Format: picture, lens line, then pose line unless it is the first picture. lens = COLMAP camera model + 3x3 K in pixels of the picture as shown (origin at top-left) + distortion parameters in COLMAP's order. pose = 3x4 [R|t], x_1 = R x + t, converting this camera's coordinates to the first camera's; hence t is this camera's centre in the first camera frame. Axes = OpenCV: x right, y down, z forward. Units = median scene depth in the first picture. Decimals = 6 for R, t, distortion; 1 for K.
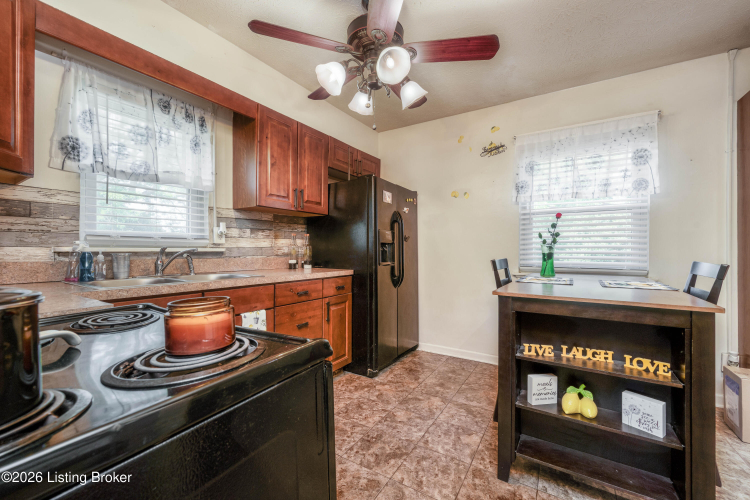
lens RADIAL K [[302.6, 0, 379.6], [0, 302.6, 250.5], [0, 0, 1]] dist [-0.001571, -0.000063]
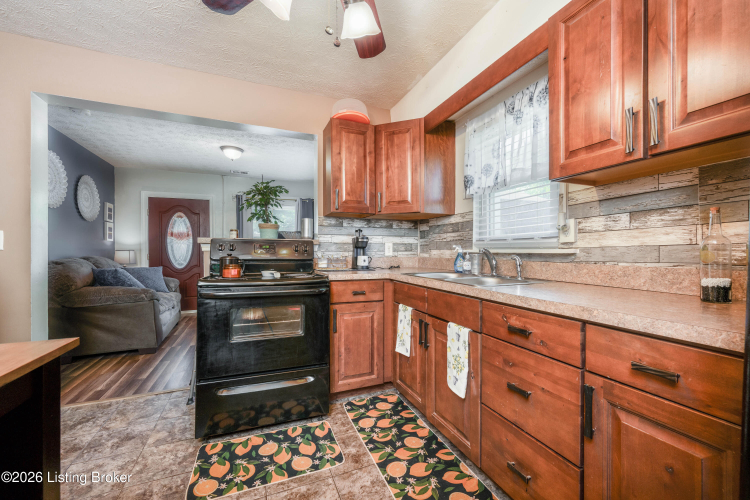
lens RADIAL K [[302.6, 0, 378.1], [0, 302.6, 251.9], [0, 0, 1]] dist [-0.001571, -0.000063]
pose [[-0.578505, -0.001875, -0.815677, 0.288683], [-0.004884, 0.999987, 0.001166, 0.001154], [0.815664, 0.004658, -0.578507, 0.971478]]
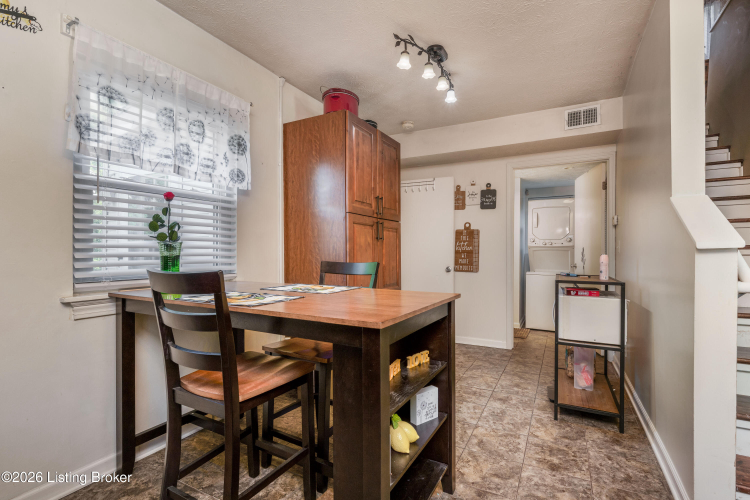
lens RADIAL K [[347.9, 0, 382.8], [0, 347.9, 252.1], [0, 0, 1]] dist [-0.001603, -0.000756]
pose [[-0.060839, -0.005927, 0.998130, -0.163412], [0.001292, 0.999981, 0.006017, -0.003083], [-0.998147, 0.001656, -0.060831, 0.615202]]
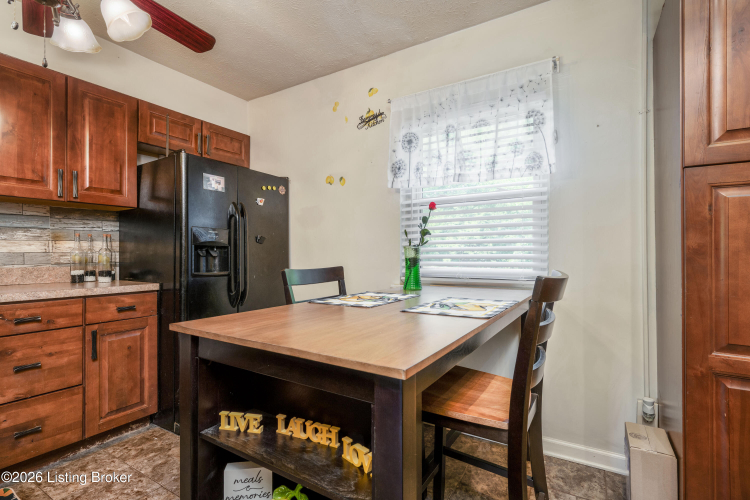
lens RADIAL K [[347.9, 0, 380.8], [0, 347.9, 252.3], [0, 0, 1]] dist [-0.001603, -0.000756]
pose [[0.999783, -0.007379, 0.019504, 0.463167], [0.007530, 0.999942, -0.007721, 0.000735], [-0.019446, 0.007866, 0.999780, 0.178562]]
